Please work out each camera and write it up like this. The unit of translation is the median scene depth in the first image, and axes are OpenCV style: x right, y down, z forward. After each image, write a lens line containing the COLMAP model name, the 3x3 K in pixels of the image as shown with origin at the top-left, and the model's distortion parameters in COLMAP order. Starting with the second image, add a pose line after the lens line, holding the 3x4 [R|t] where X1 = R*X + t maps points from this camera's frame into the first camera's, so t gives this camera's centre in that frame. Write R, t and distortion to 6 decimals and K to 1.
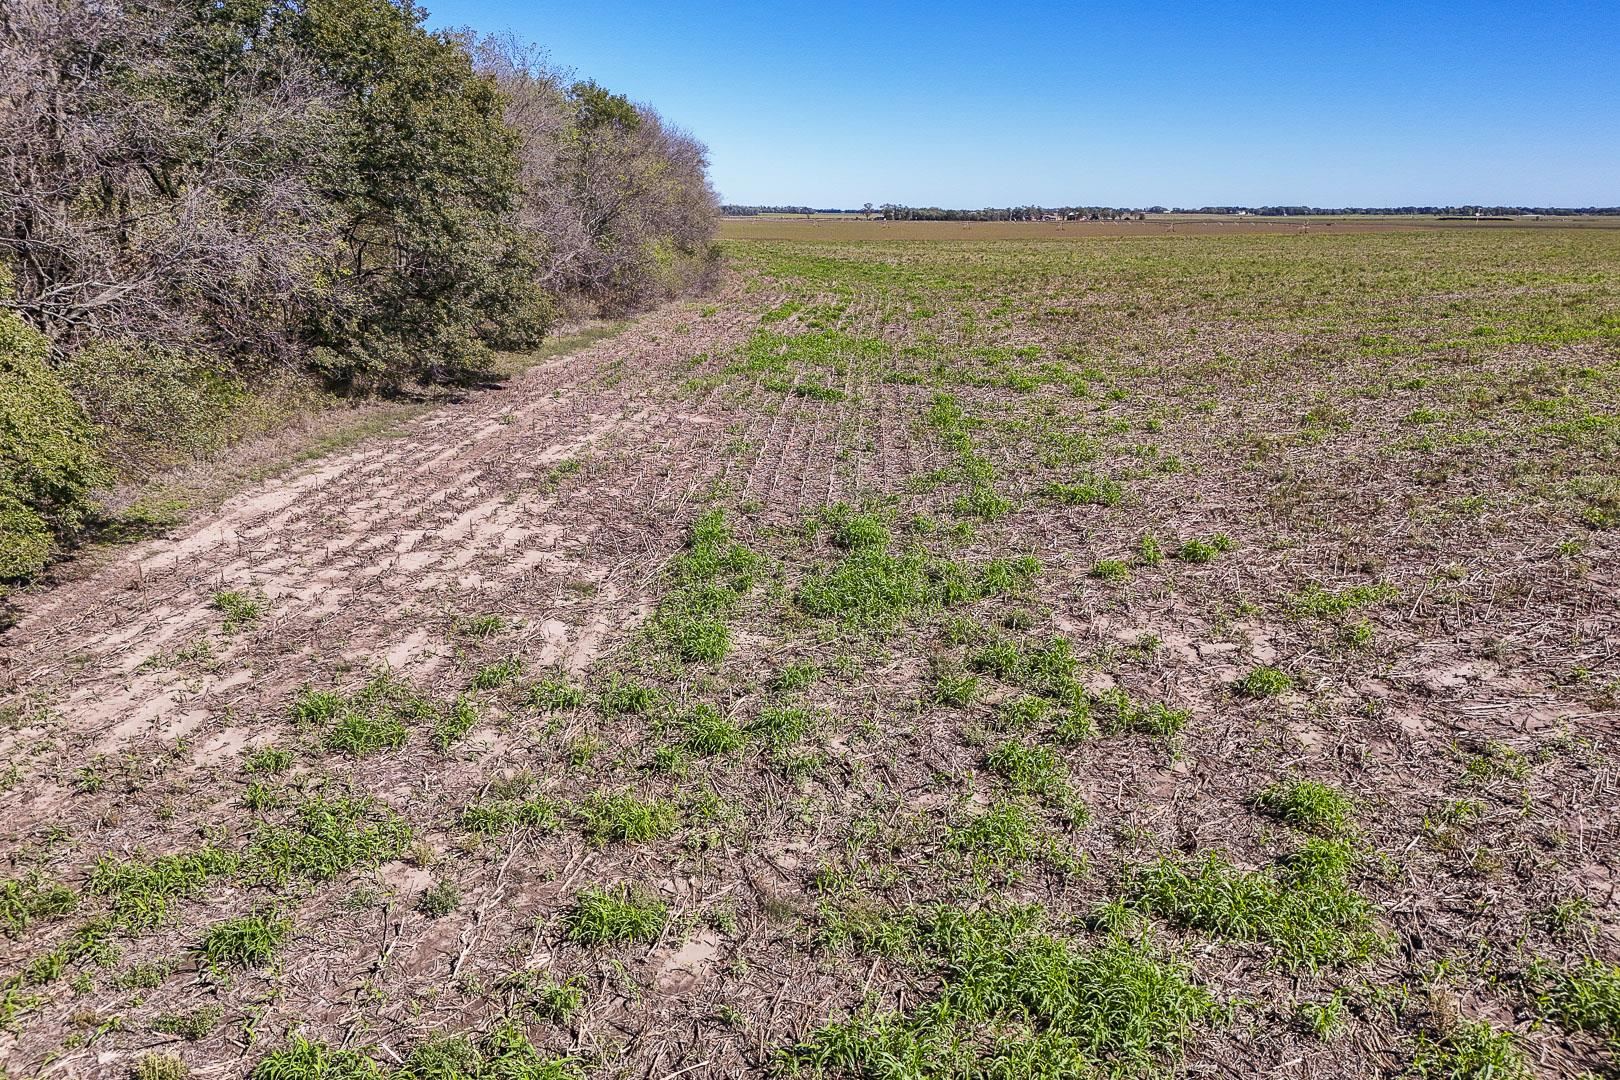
lens RADIAL K [[1192.4, 0, 812.3], [0, 1192.4, 547.2], [0, 0, 1]] dist [0.077127, -0.079778]
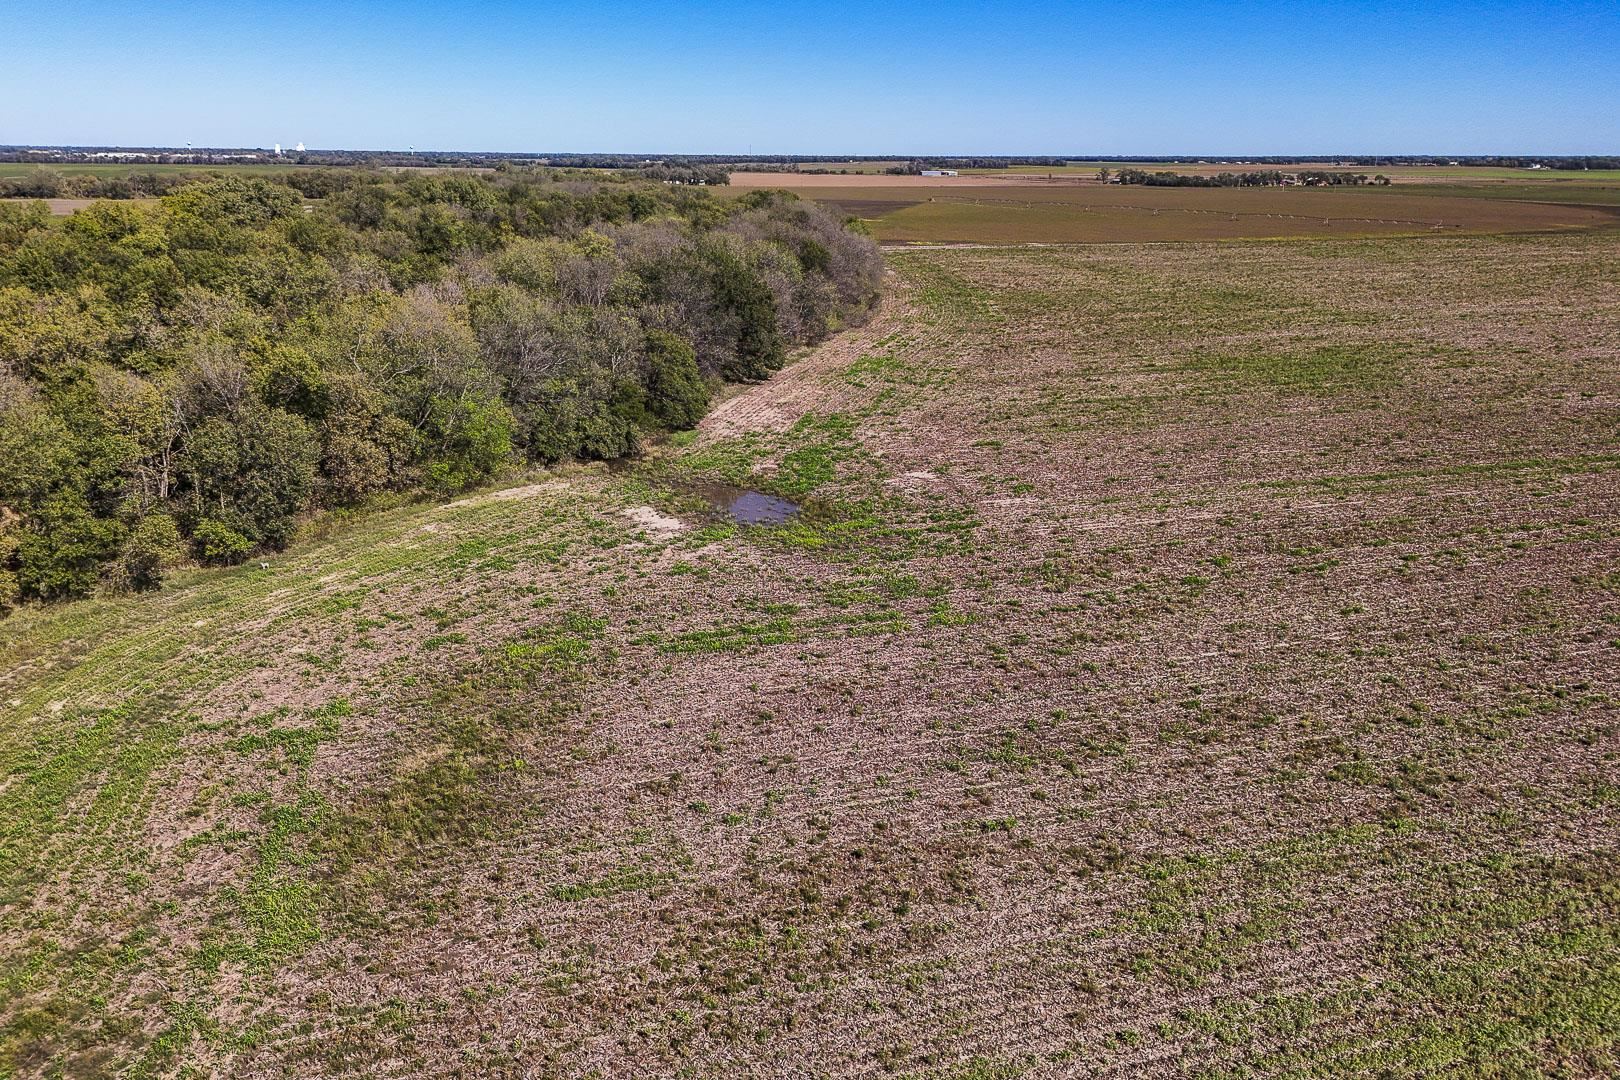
lens RADIAL K [[1192.4, 0, 812.3], [0, 1192.4, 547.2], [0, 0, 1]] dist [0.077127, -0.079778]
pose [[0.978857, 0.069587, -0.192345, 0.597588], [-0.061029, 0.996879, 0.050073, 0.181095], [0.195229, -0.037276, 0.980049, -2.543490]]
